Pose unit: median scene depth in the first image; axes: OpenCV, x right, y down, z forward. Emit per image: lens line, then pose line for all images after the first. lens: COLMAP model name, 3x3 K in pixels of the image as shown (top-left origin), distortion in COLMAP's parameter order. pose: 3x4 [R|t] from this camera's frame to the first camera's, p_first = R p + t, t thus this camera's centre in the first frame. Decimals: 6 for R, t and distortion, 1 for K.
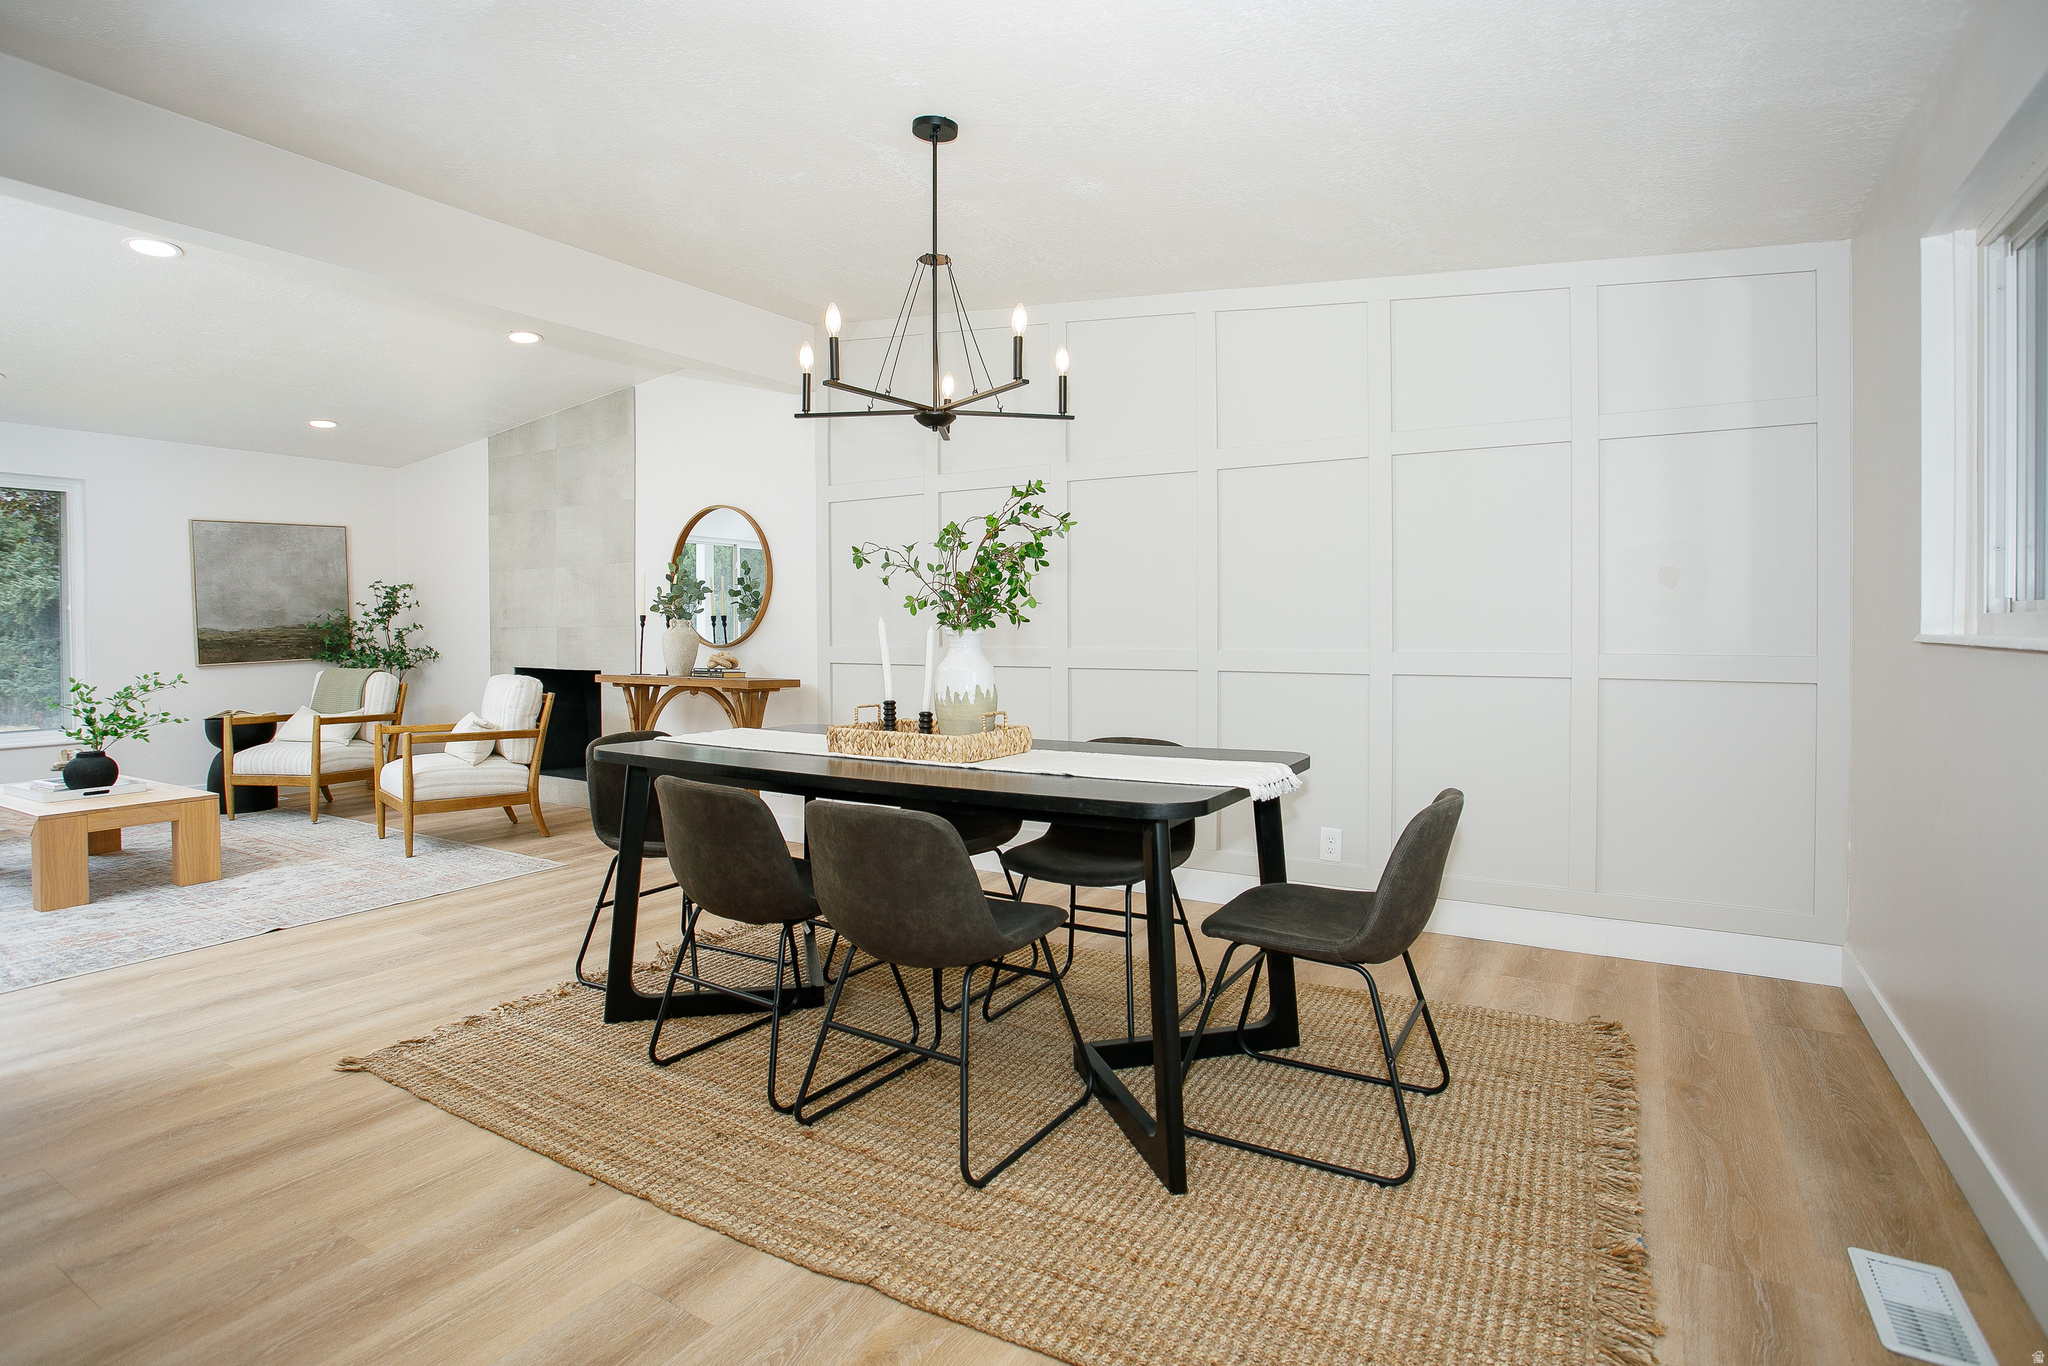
lens RADIAL K [[1045.5, 0, 1016.3], [0, 1045.5, 657.7], [0, 0, 1]] dist [-0.089183, 0.055260]
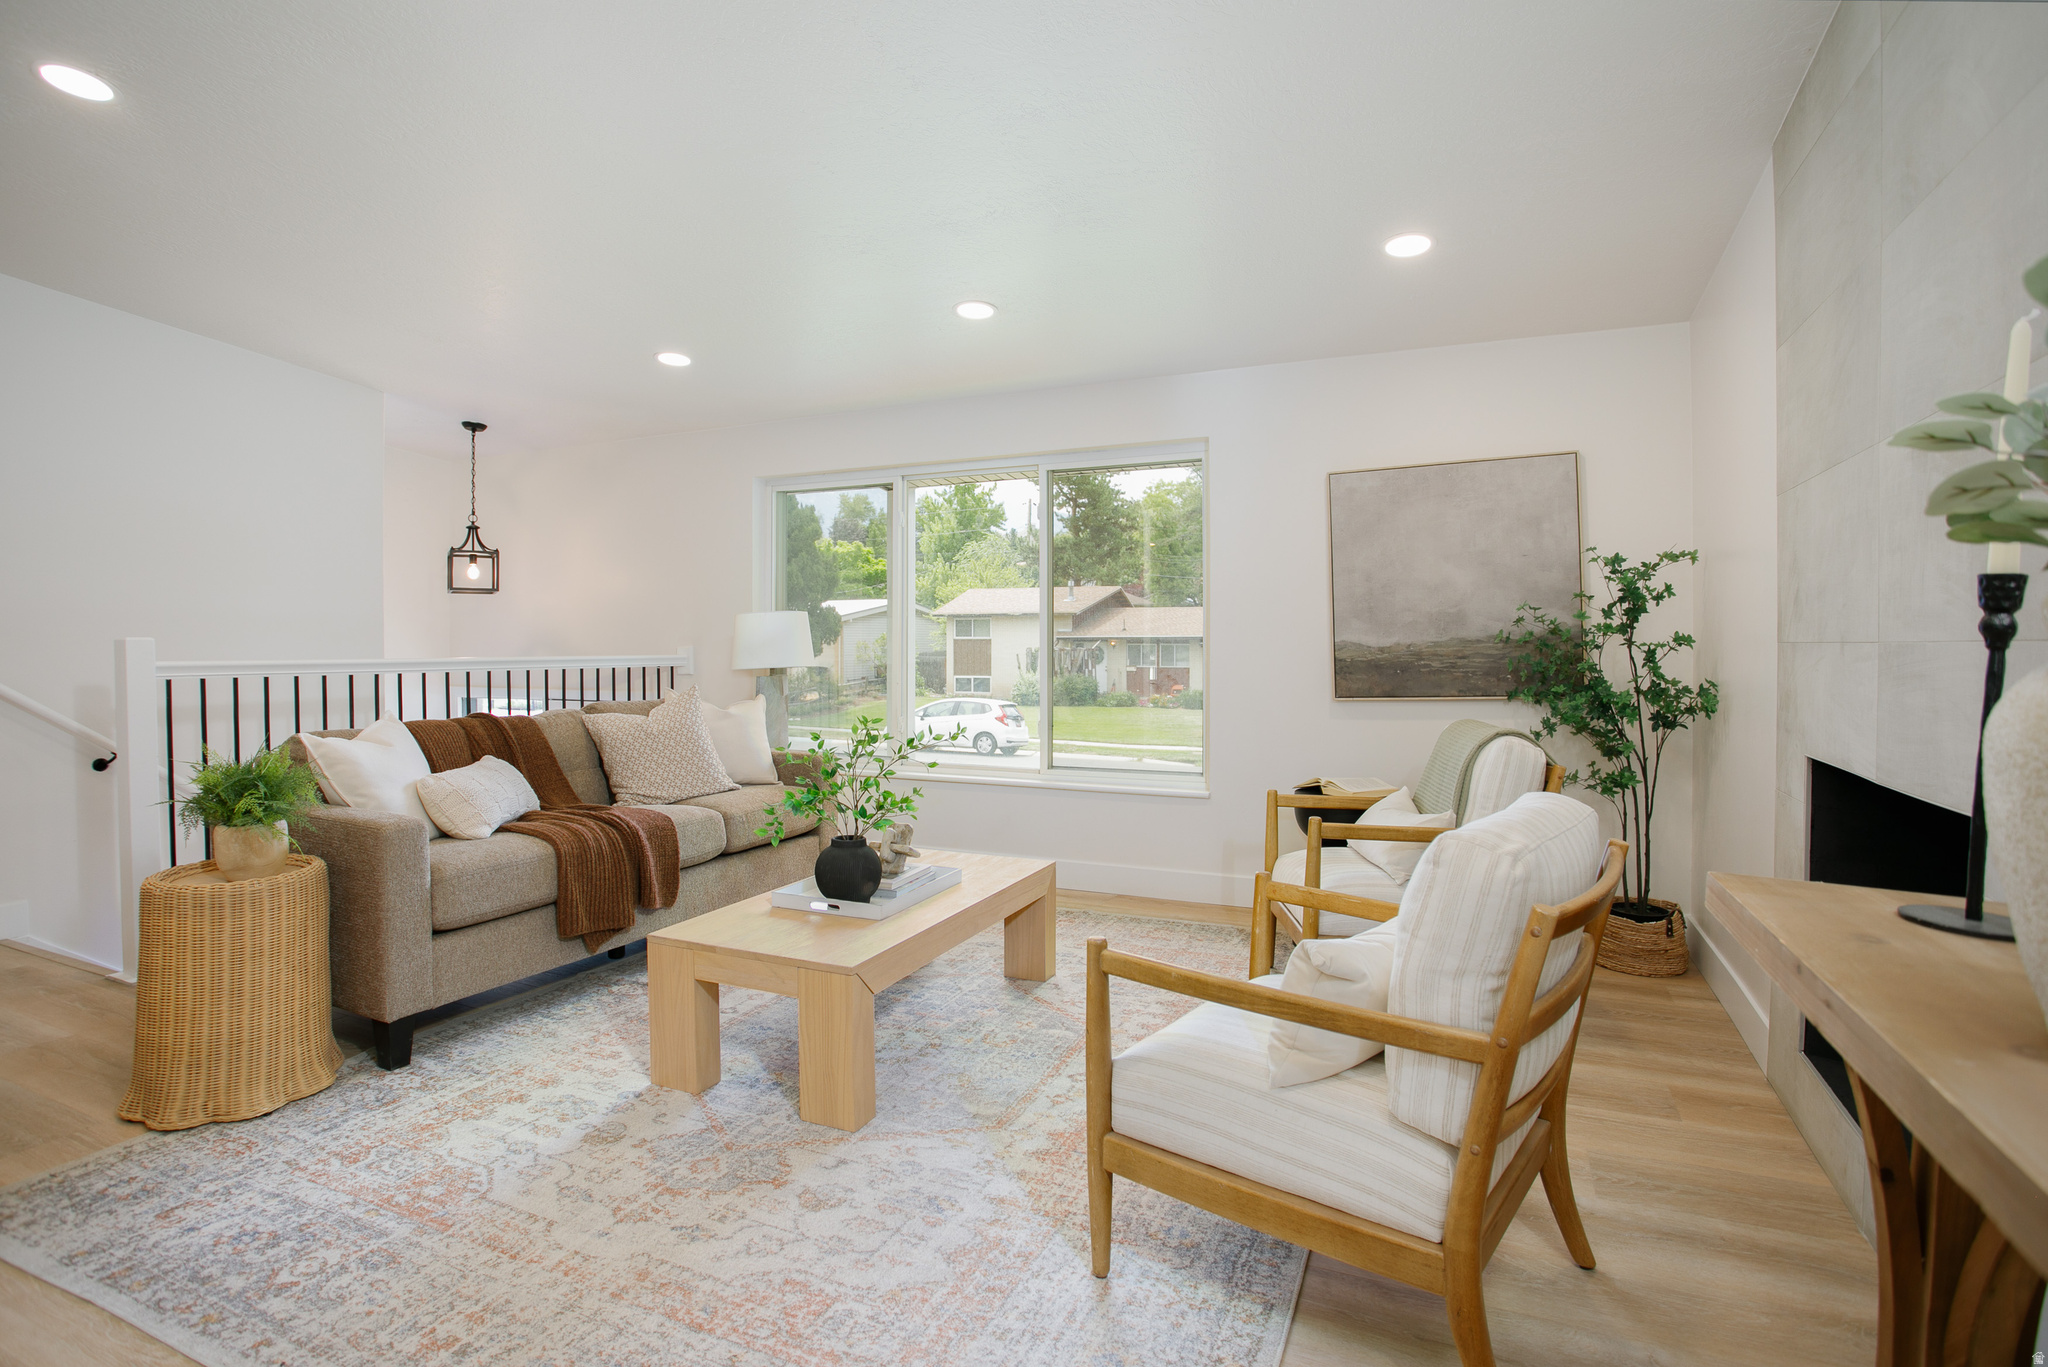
lens RADIAL K [[1005.0, 0, 1032.4], [0, 1005.0, 610.6], [0, 0, 1]] dist [-0.061585, 0.023400]
pose [[0.109041, -0.026913, -0.993673, -0.187167], [-0.031412, 0.999041, -0.030505, -0.022107], [0.993541, 0.034539, 0.108092, 0.702214]]
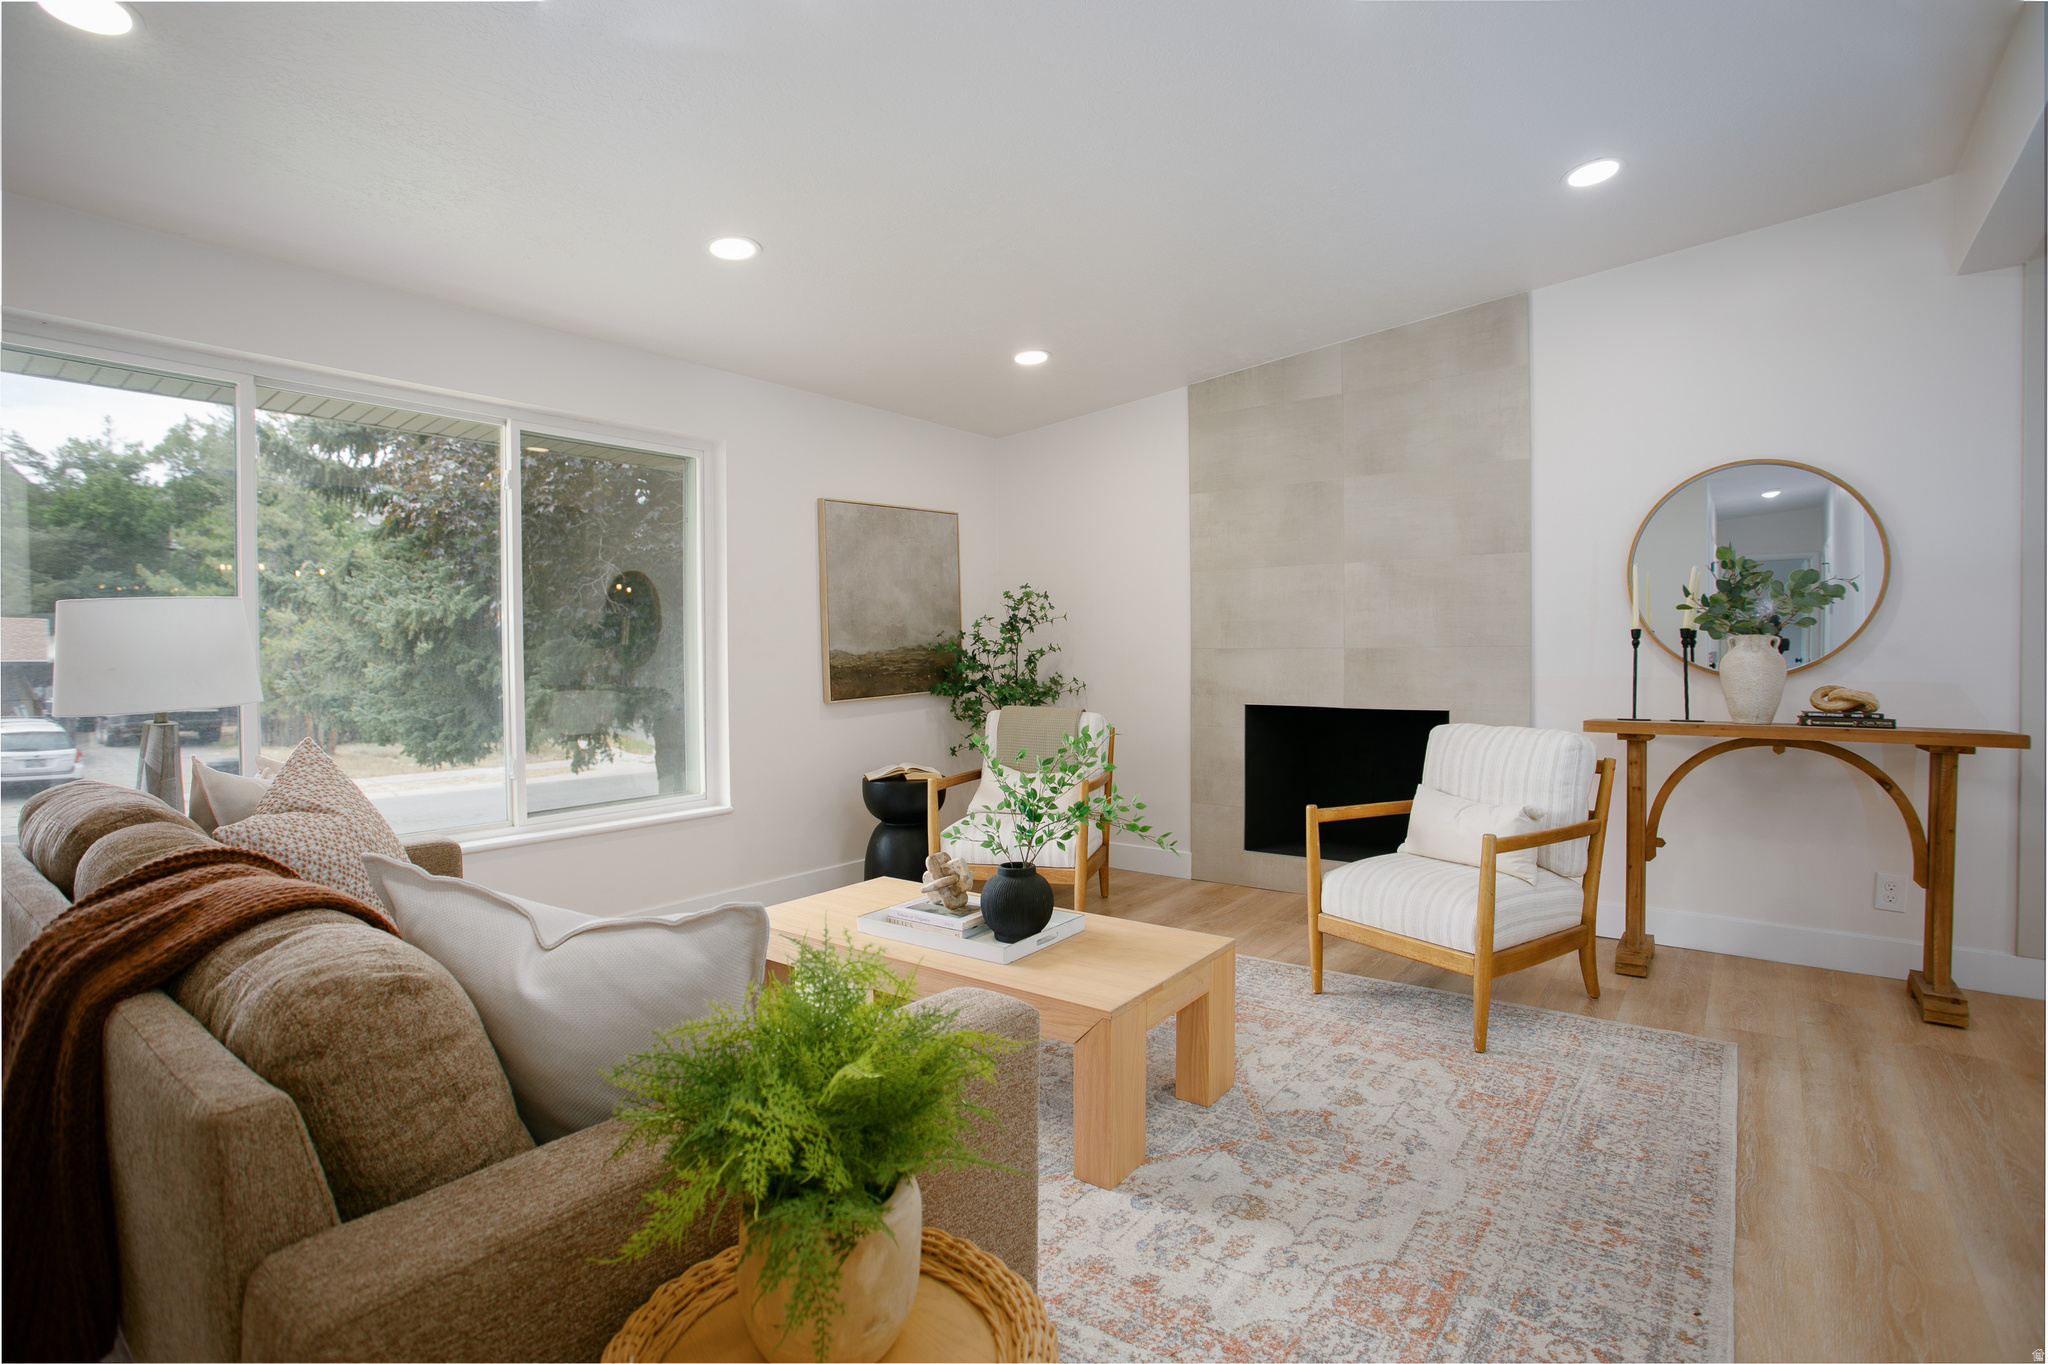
lens RADIAL K [[1007.4, 0, 998.7], [0, 1007.4, 655.5], [0, 0, 1]] dist [-0.061131, 0.028573]
pose [[0.993112, -0.001259, -0.117166, -0.578895], [-0.001834, 0.999653, -0.026282, -0.006588], [0.117158, 0.026316, 0.992765, 0.291845]]
